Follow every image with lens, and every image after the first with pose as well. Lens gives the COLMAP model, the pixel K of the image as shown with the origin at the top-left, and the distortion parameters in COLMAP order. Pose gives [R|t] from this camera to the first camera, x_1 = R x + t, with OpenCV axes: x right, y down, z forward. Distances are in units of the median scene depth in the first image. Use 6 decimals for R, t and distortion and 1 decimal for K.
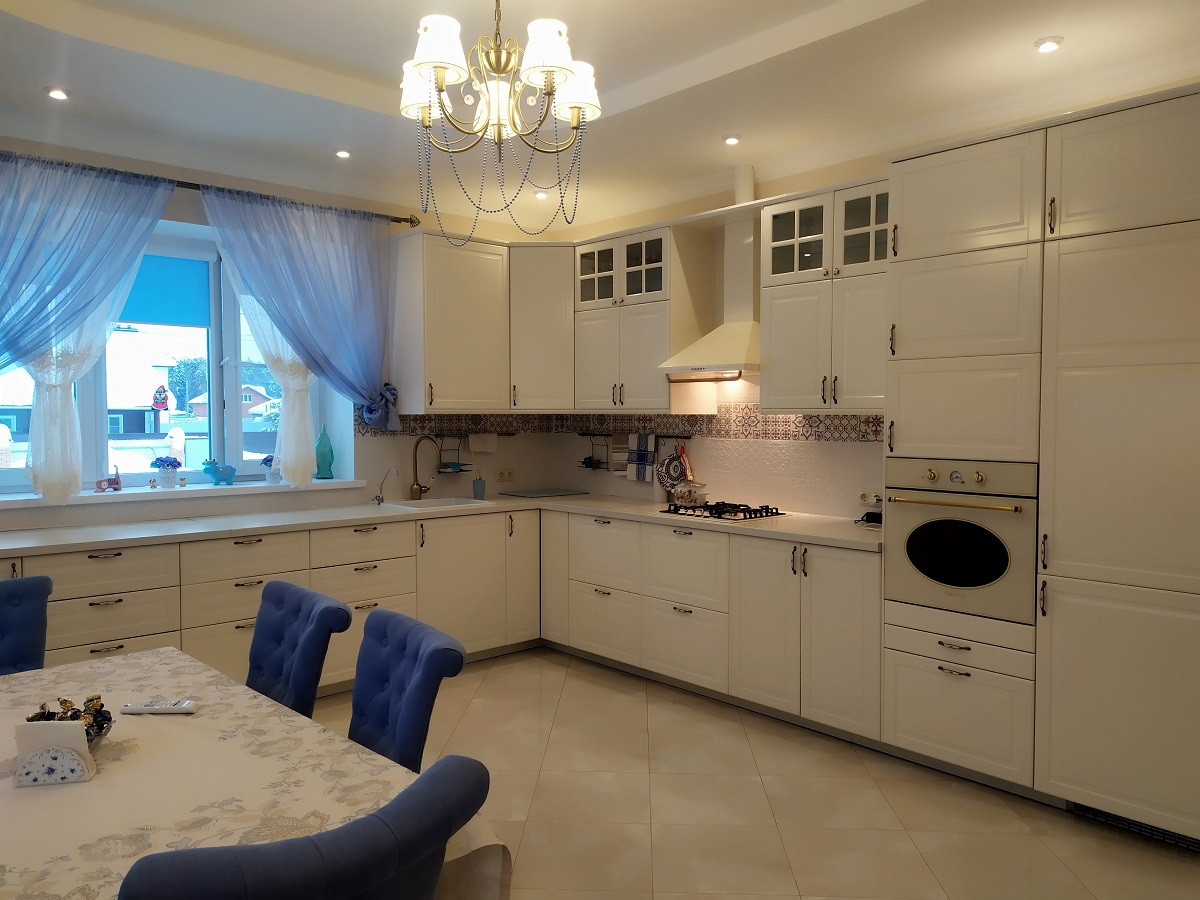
lens RADIAL K [[851.5, 0, 598.0], [0, 851.5, 448.2], [0, 0, 1]] dist [0.022969, 0.000349]
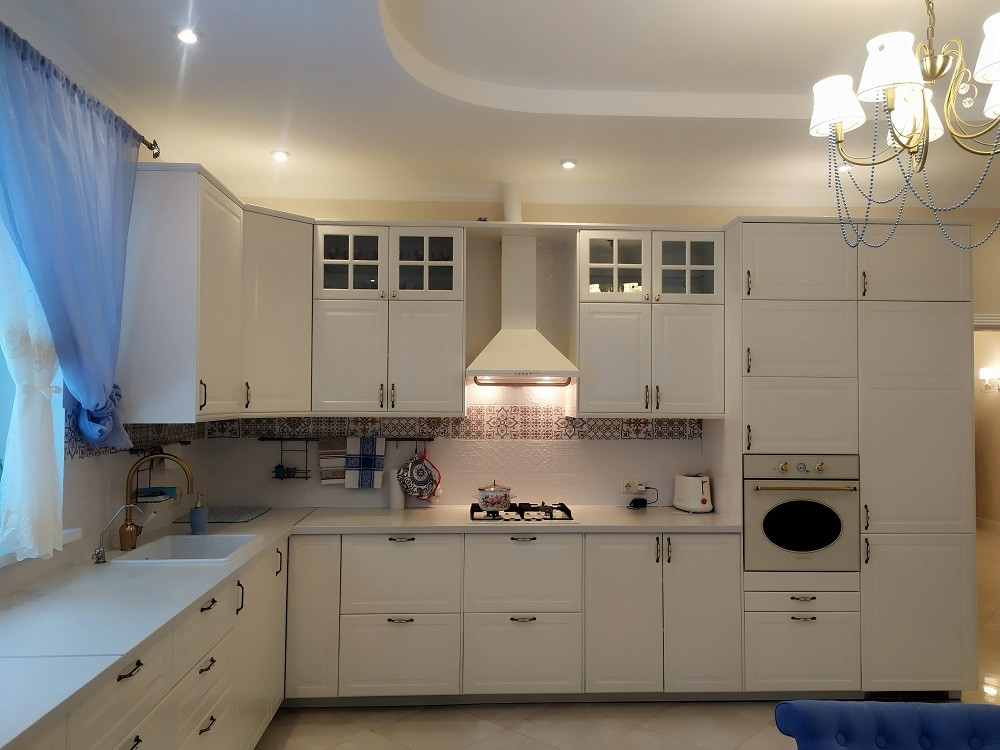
lens RADIAL K [[709.6, 0, 499.0], [0, 709.6, 375.7], [0, 0, 1]] dist [0.022969, 0.000349]
pose [[0.651238, 0.026653, 0.758405, -0.504585], [0.026801, 0.997952, -0.058085, -0.039451], [-0.758400, 0.058153, 0.649190, 0.439628]]
